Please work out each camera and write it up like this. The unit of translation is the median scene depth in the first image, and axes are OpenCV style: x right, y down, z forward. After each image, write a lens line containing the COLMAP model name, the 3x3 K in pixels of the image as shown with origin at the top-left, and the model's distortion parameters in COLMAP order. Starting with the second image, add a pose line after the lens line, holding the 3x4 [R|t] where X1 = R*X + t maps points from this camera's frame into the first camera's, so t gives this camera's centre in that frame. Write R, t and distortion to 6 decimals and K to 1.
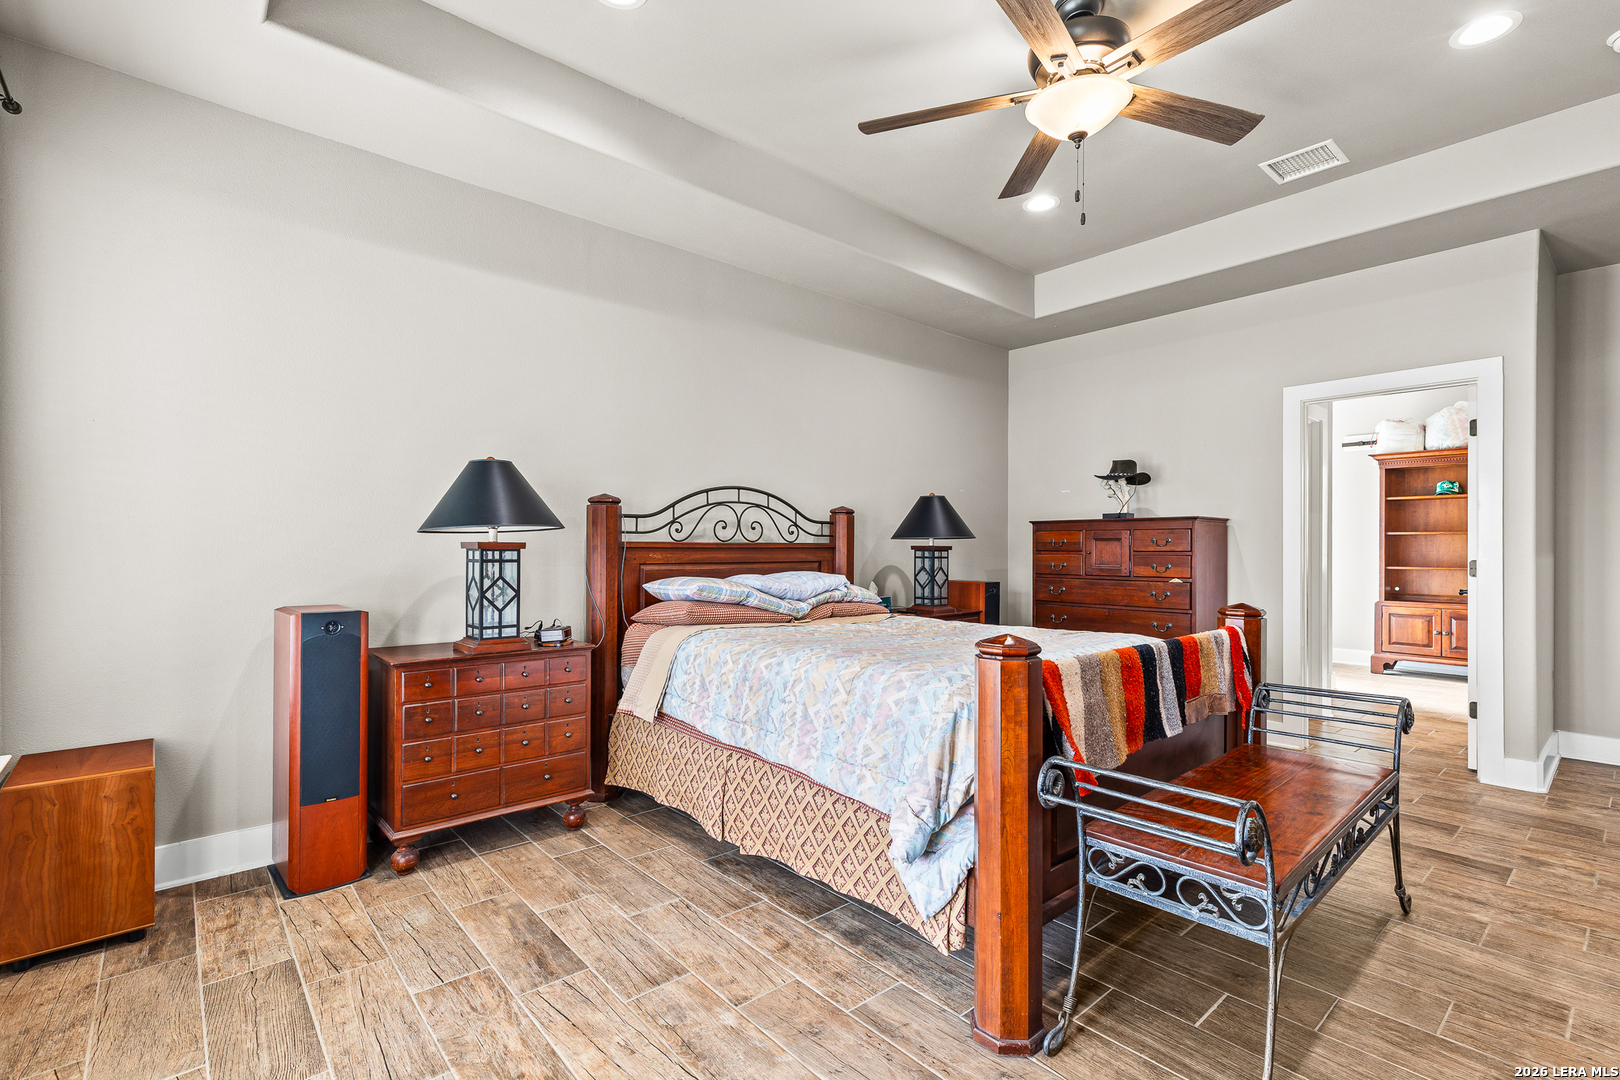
lens RADIAL K [[735.8, 0, 820.2], [0, 735.8, 534.5], [0, 0, 1]] dist [0.010074, -0.000214]
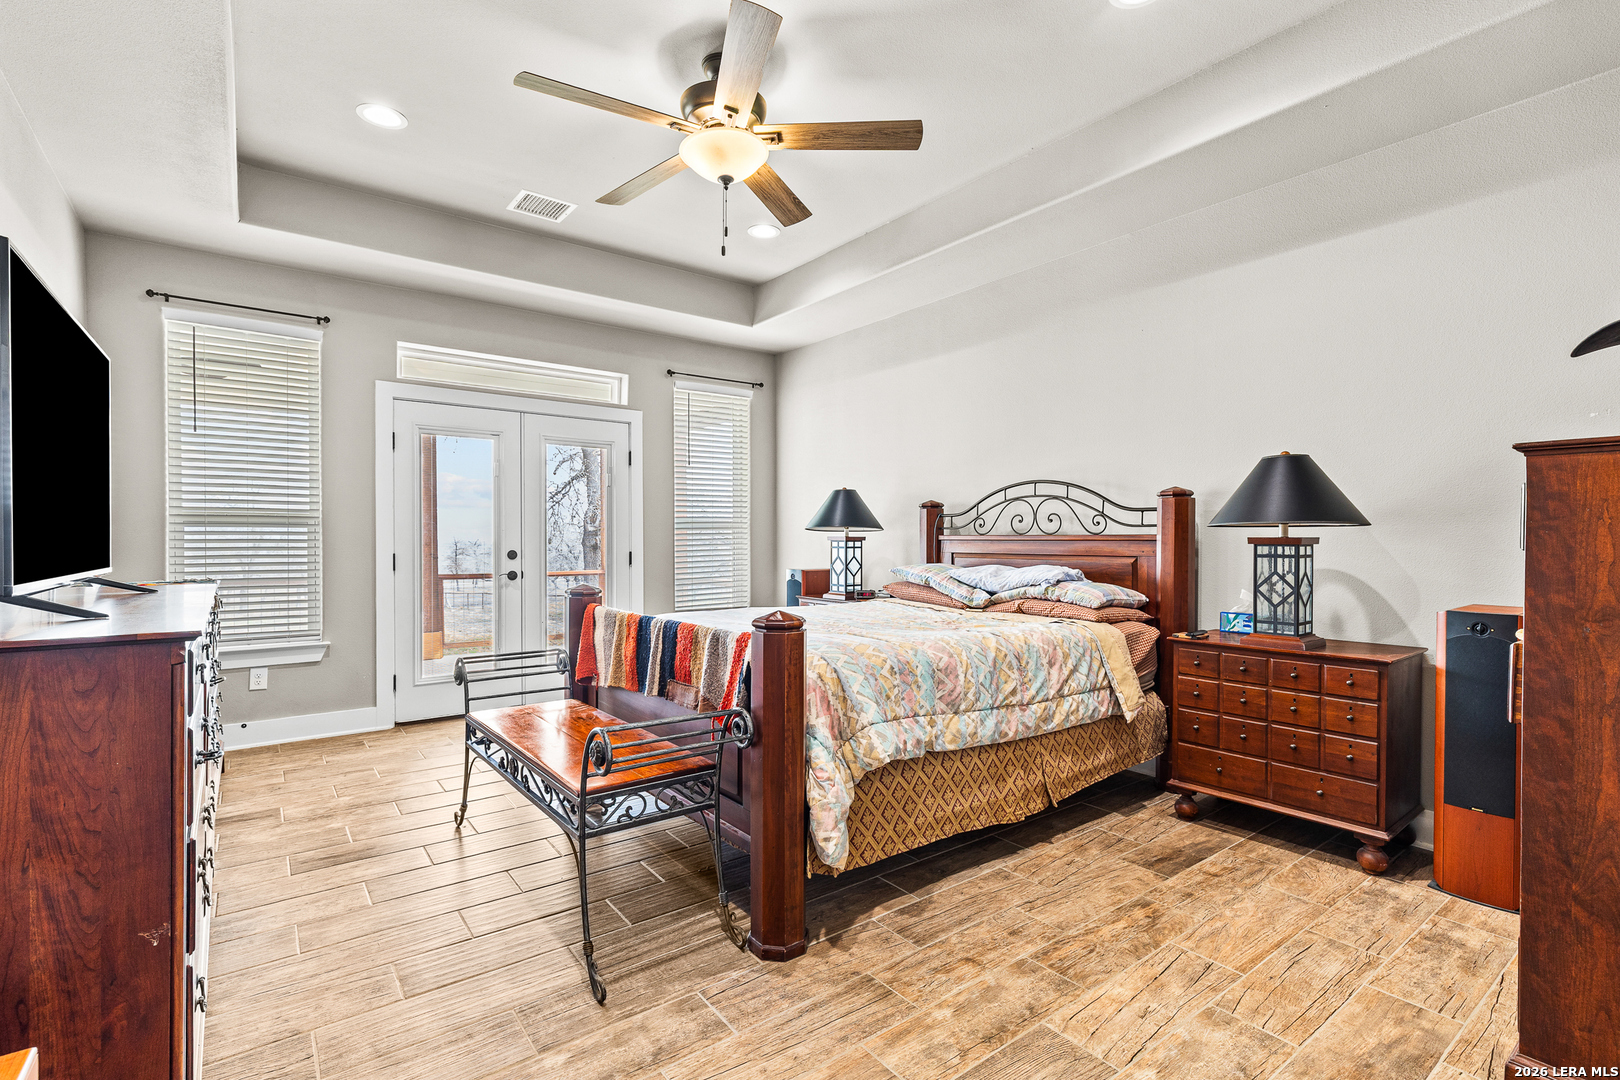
lens RADIAL K [[704.2, 0, 810.0], [0, 704.2, 540.0], [0, 0, 1]] dist [-0.062315, -0.000017]
pose [[-0.100748, -0.002424, -0.994909, 0.939734], [0.011677, 0.999925, -0.003619, 0.018584], [0.994843, -0.011982, -0.100712, 0.829312]]
